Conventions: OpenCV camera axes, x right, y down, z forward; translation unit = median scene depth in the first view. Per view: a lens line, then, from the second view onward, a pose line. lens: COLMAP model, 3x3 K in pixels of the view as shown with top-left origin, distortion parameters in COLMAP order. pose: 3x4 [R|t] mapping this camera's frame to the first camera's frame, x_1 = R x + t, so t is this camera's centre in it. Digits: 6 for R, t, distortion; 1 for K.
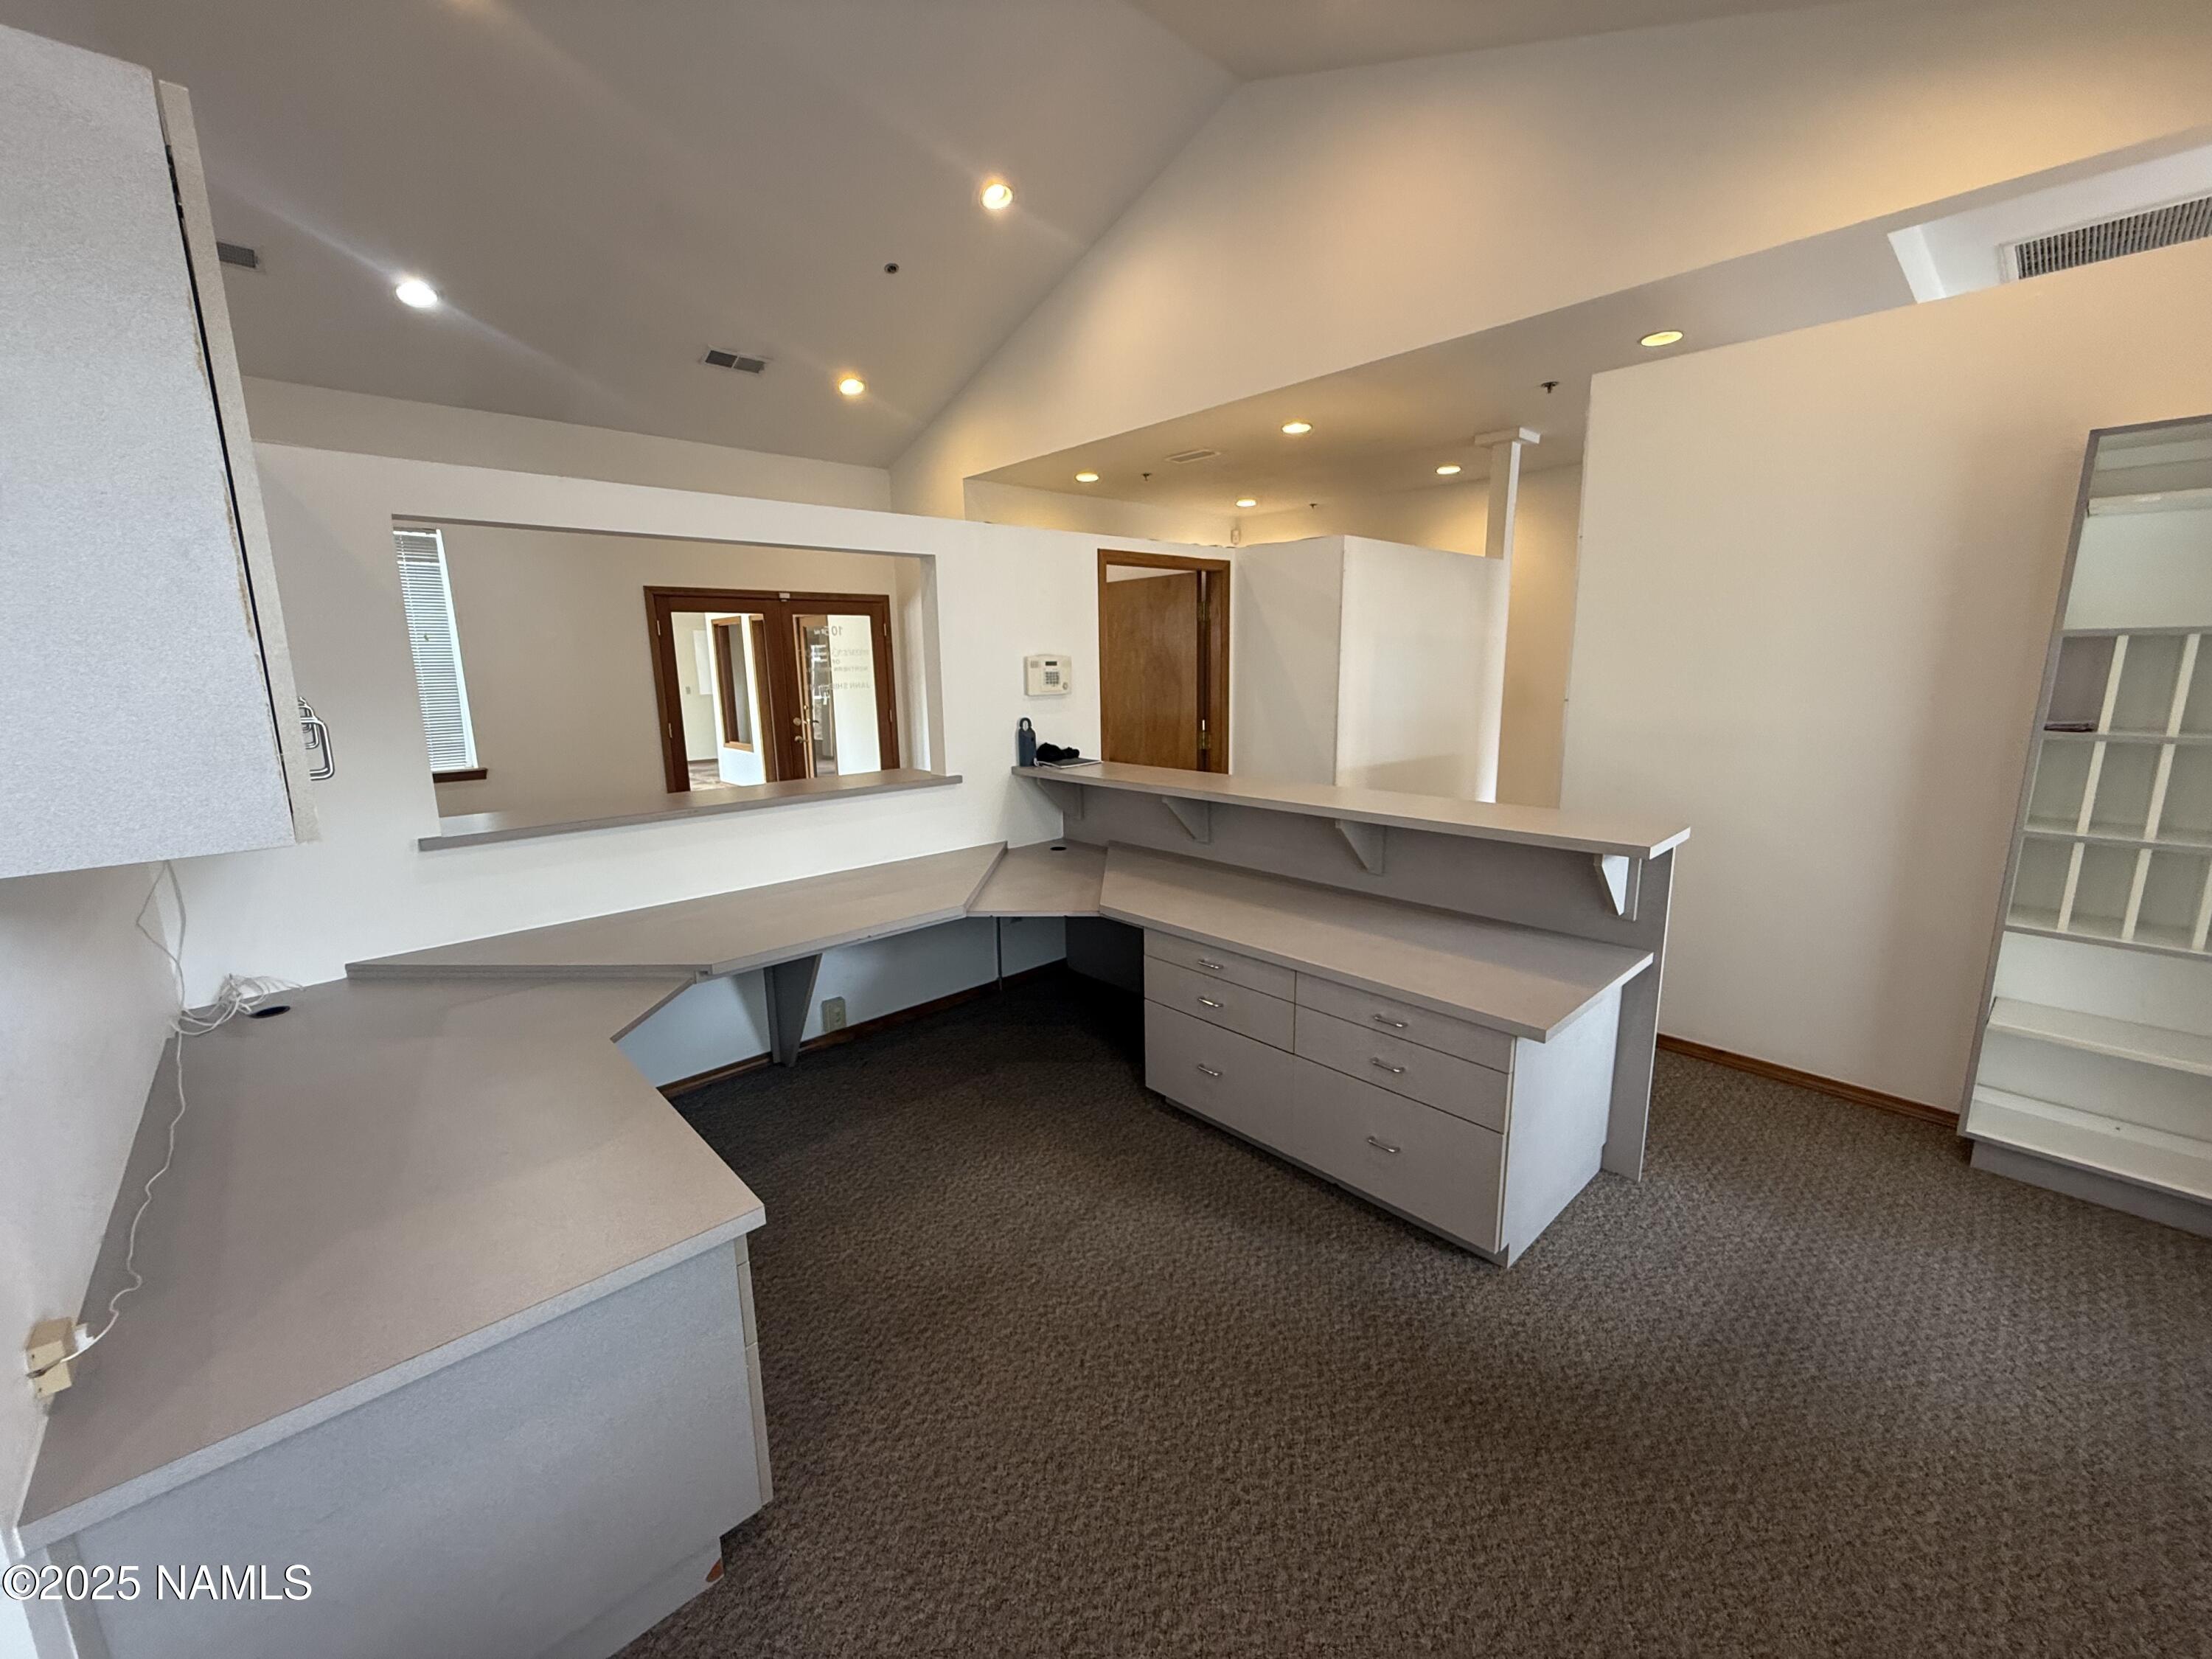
lens RADIAL K [[880.7, 0, 1103.4], [0, 880.7, 827.7], [0, 0, 1]] dist [-0.000502, -0.000248]
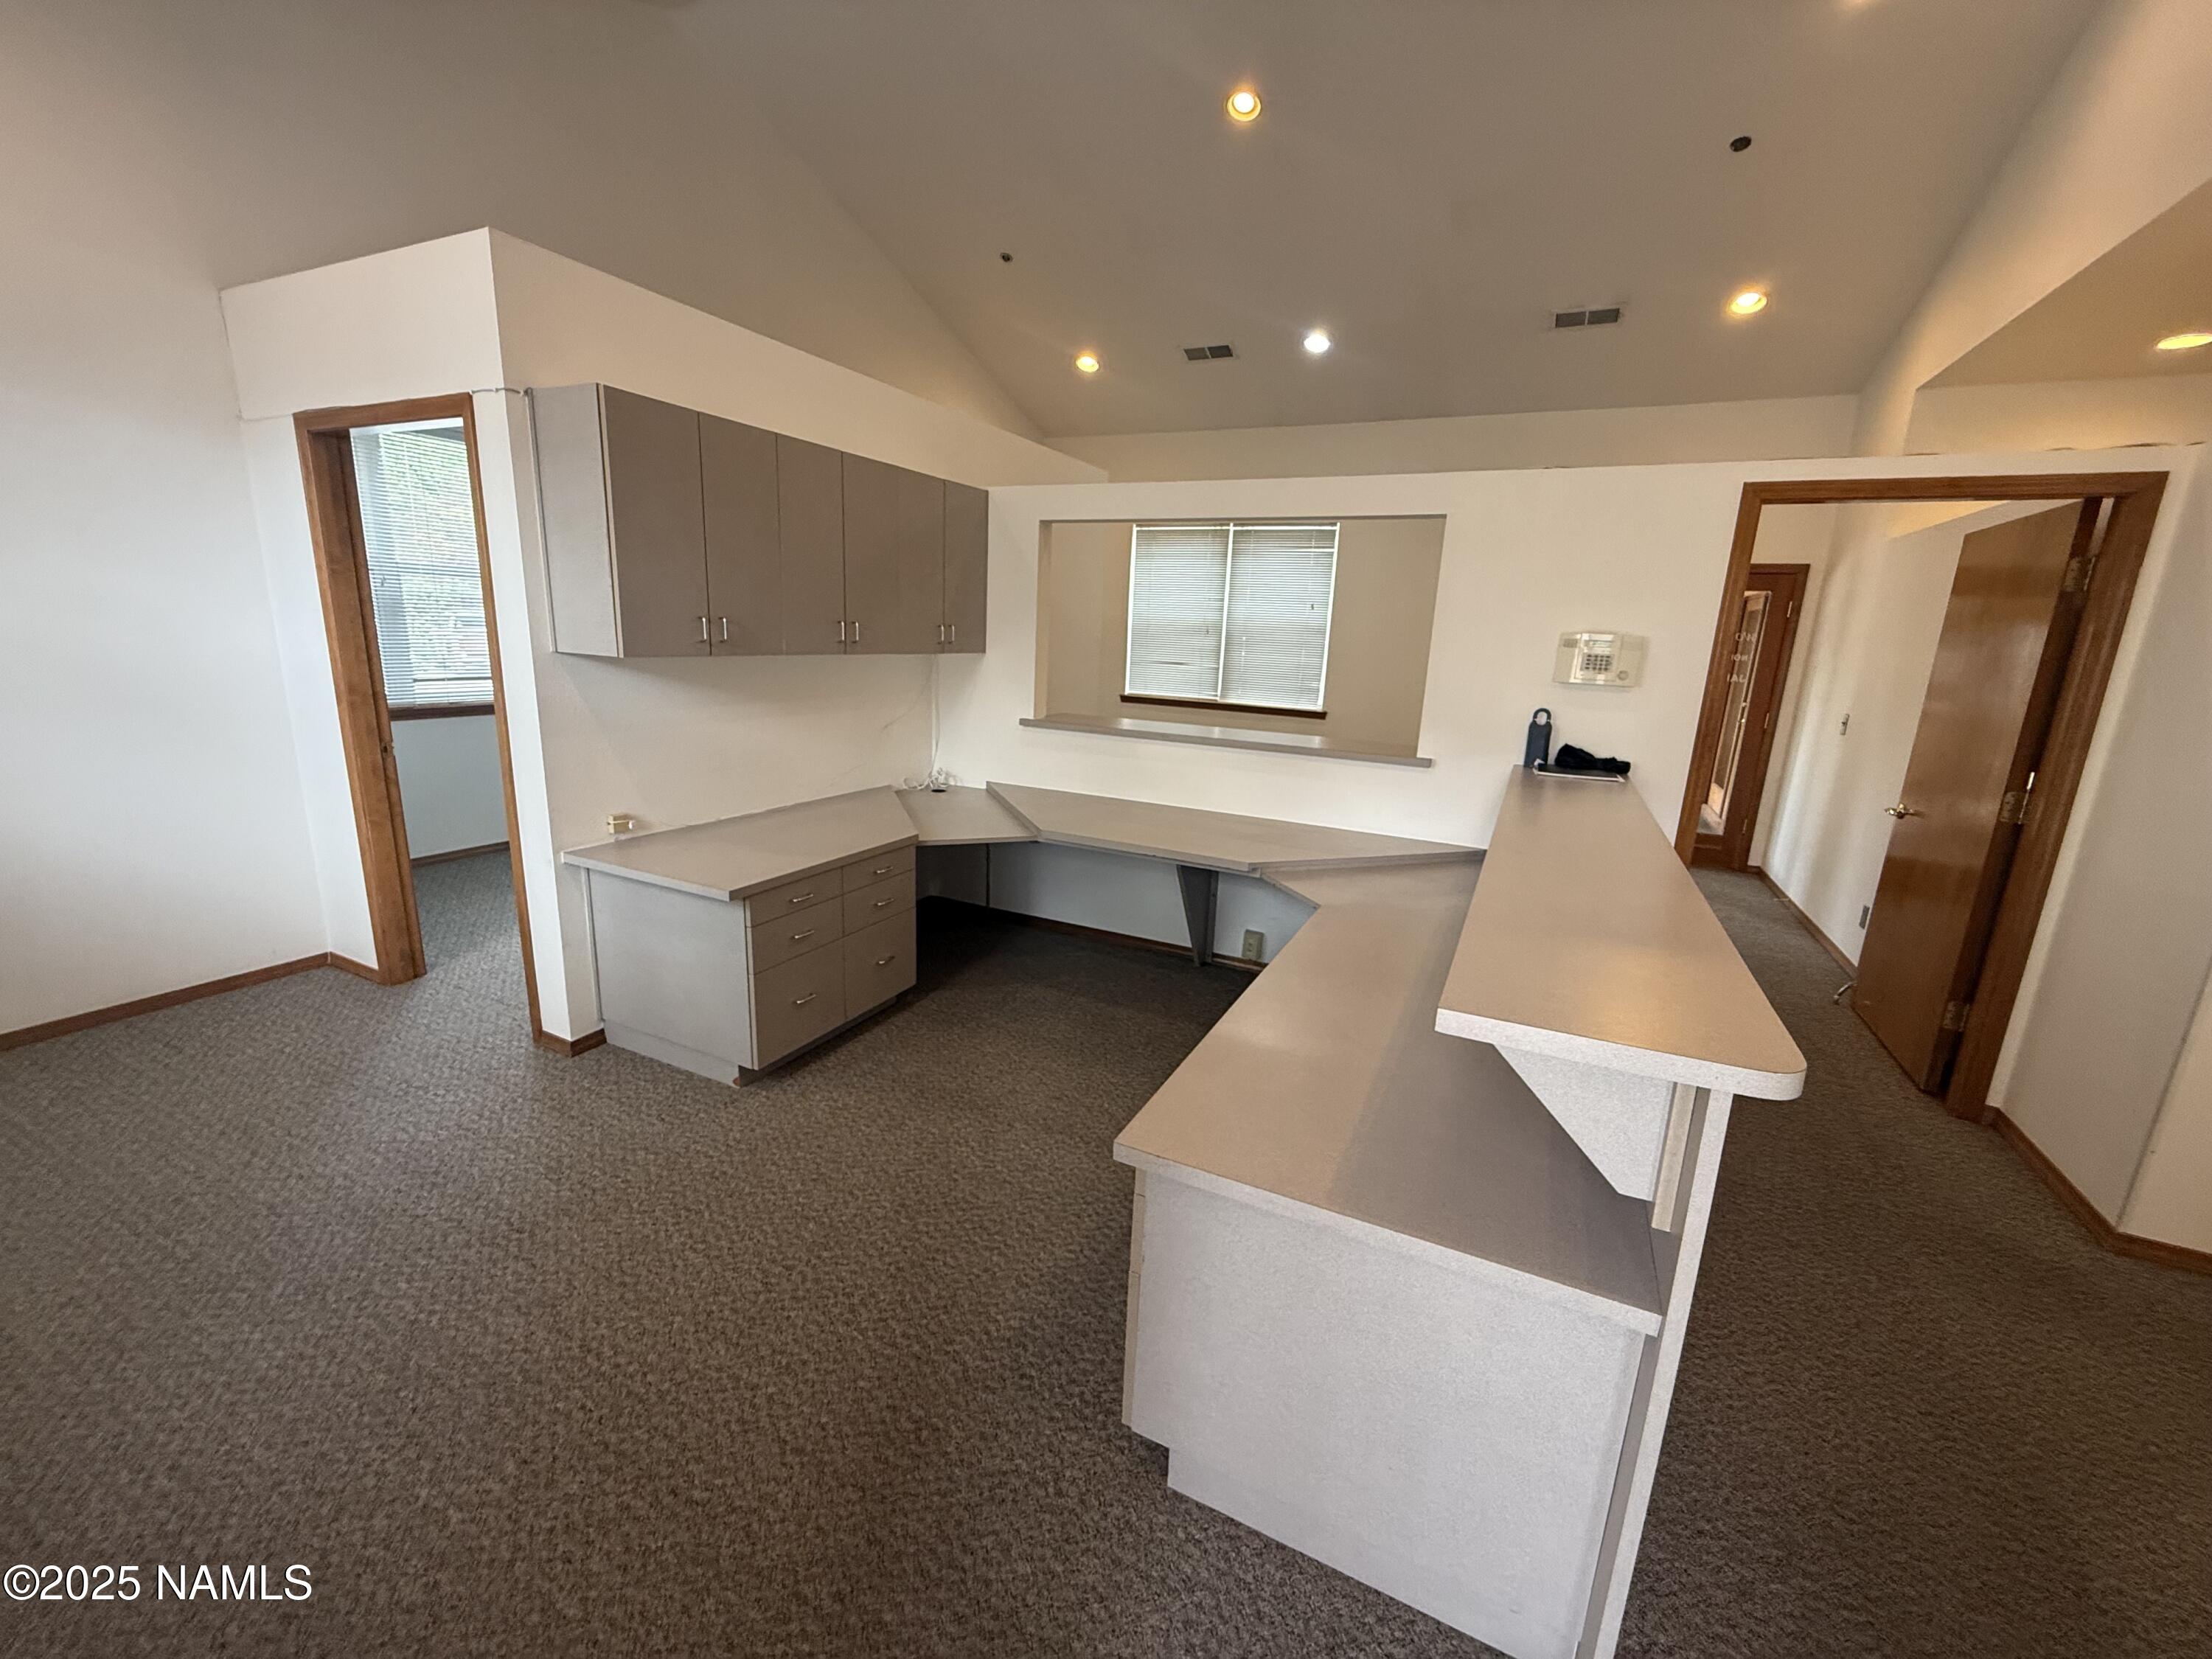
lens RADIAL K [[880.7, 0, 1102.6], [0, 880.7, 830.3], [0, 0, 1]] dist [-0.000502, -0.000248]
pose [[0.356395, 0.240768, -0.902781, 0.522072], [-0.225503, 0.959830, 0.166960, -0.060741], [0.906715, 0.144076, 0.396372, 0.326871]]
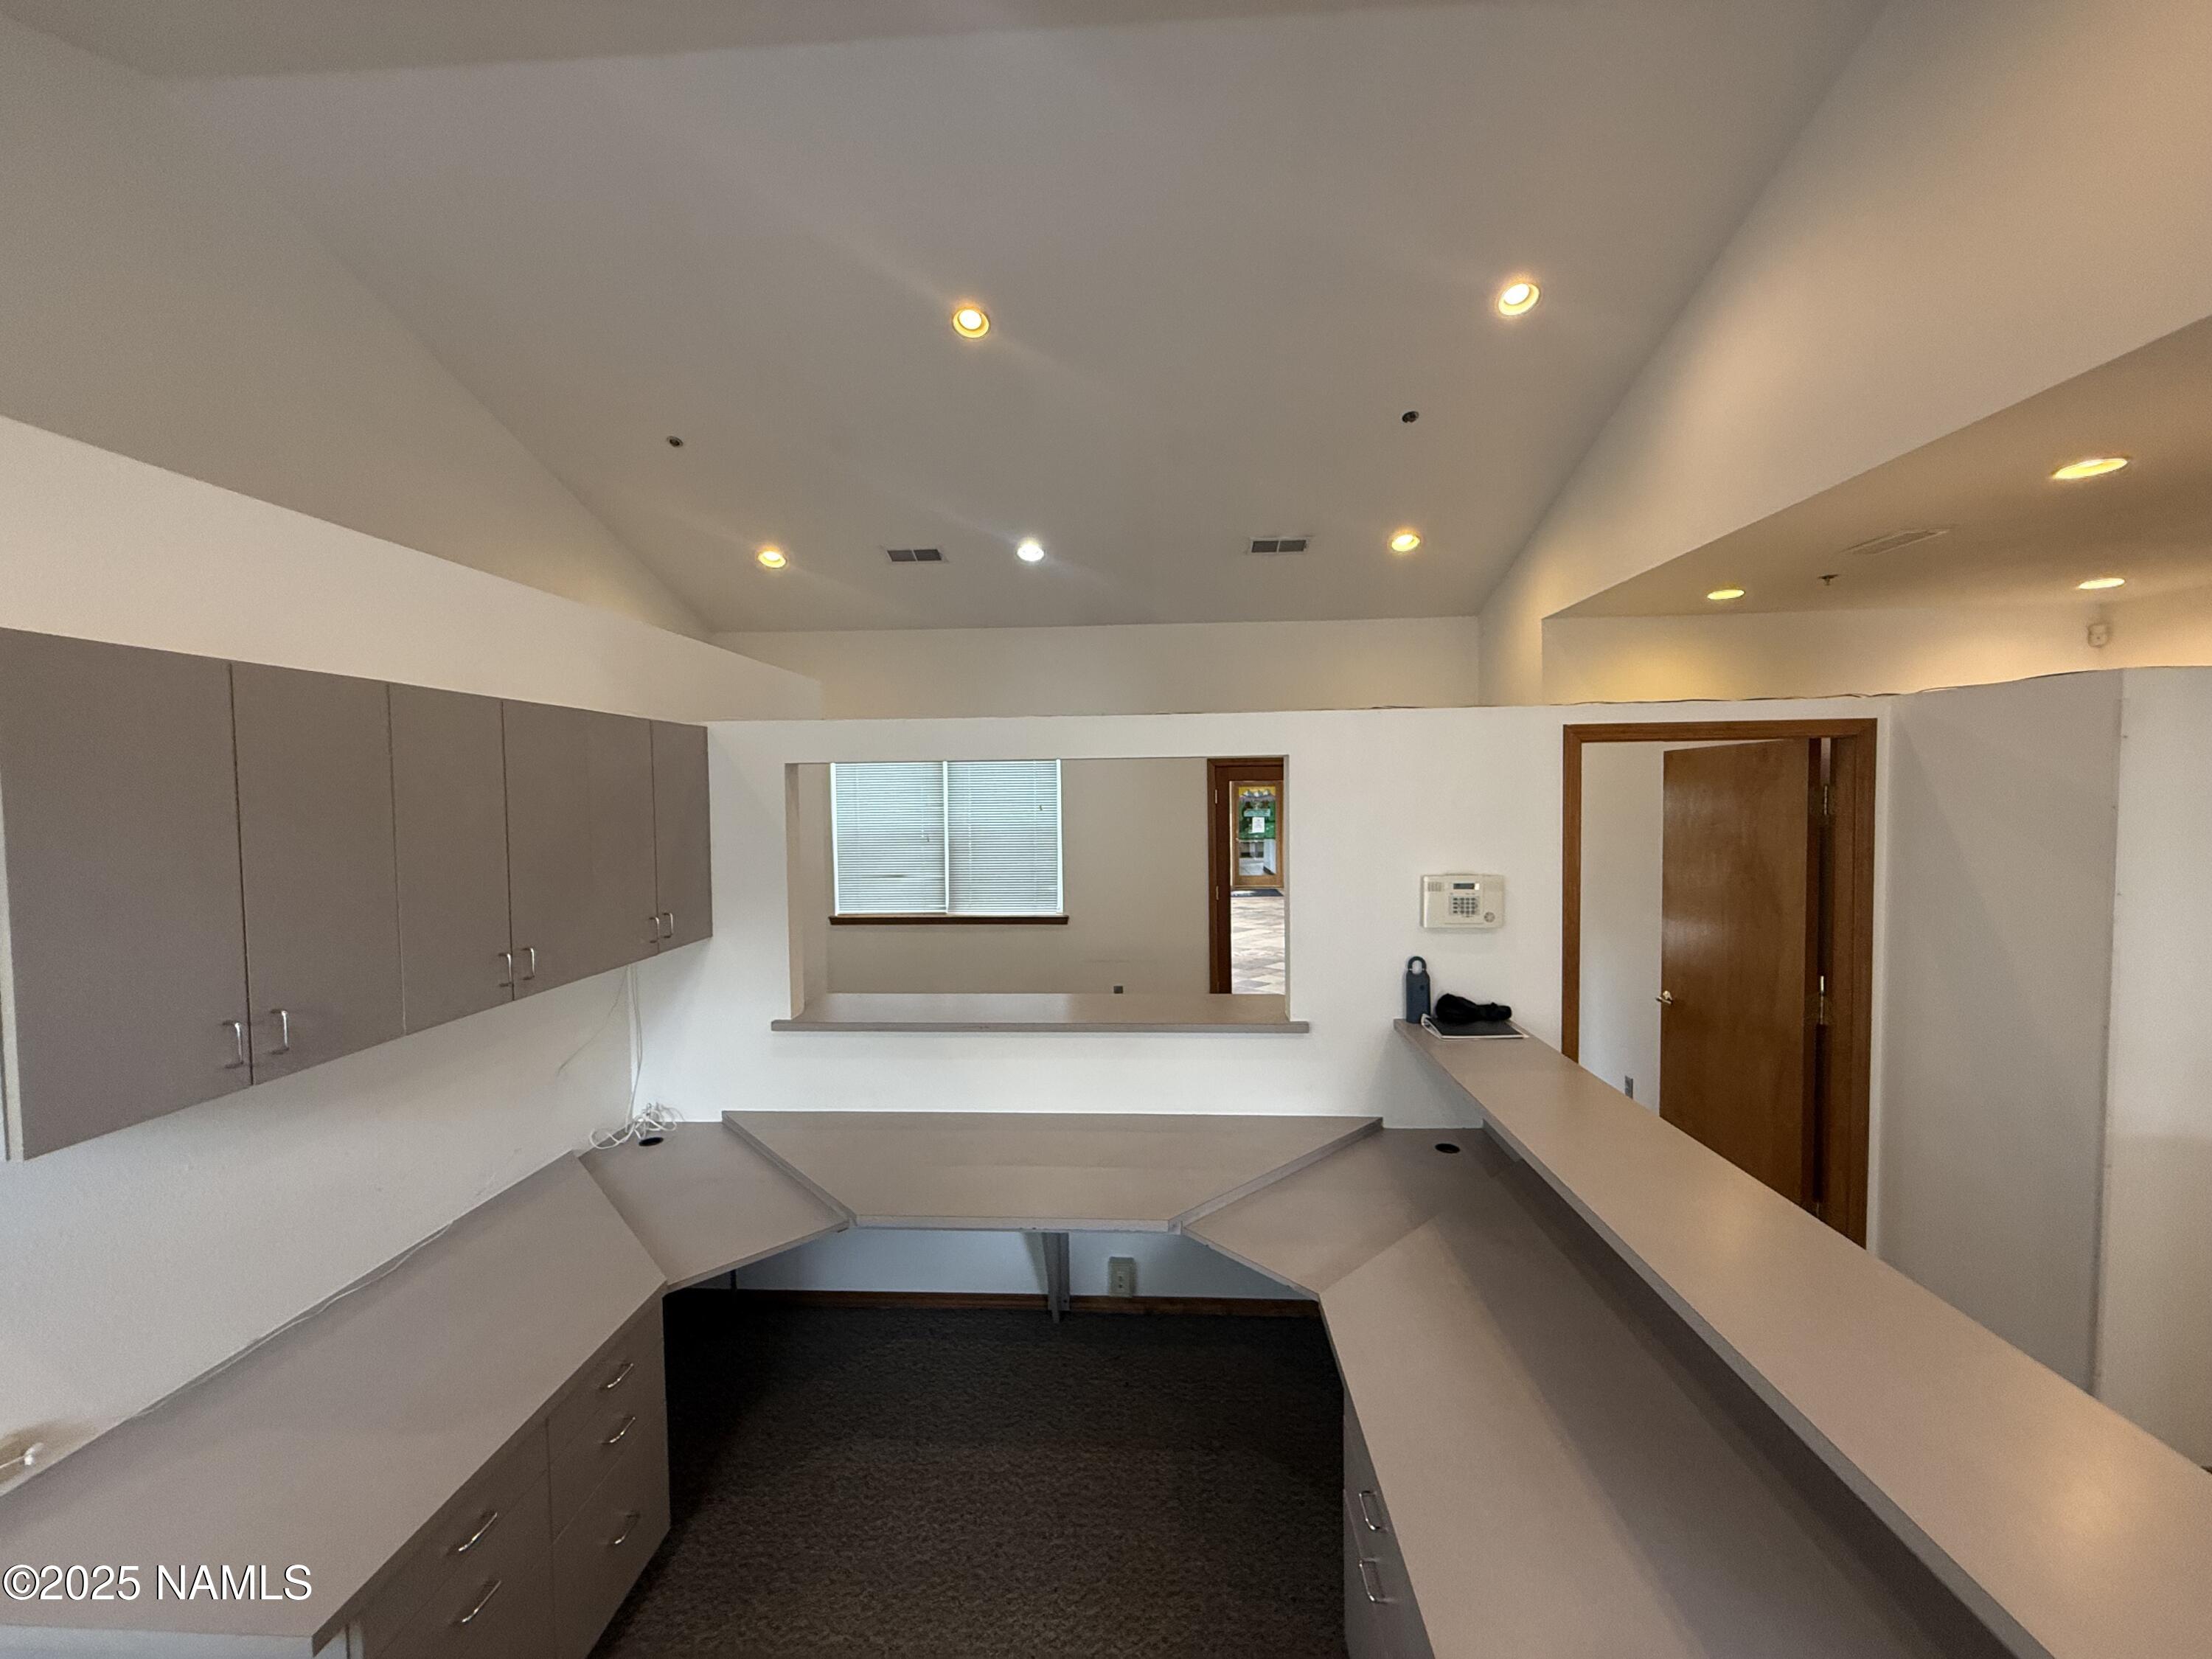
lens RADIAL K [[880.7, 0, 1103.9], [0, 880.7, 831.1], [0, 0, 1]] dist [-0.000502, -0.000248]
pose [[0.692398, 0.038991, -0.720461, 0.258195], [-0.135194, 0.987864, -0.076465, -0.136352], [0.708736, 0.150347, 0.689267, 0.284225]]
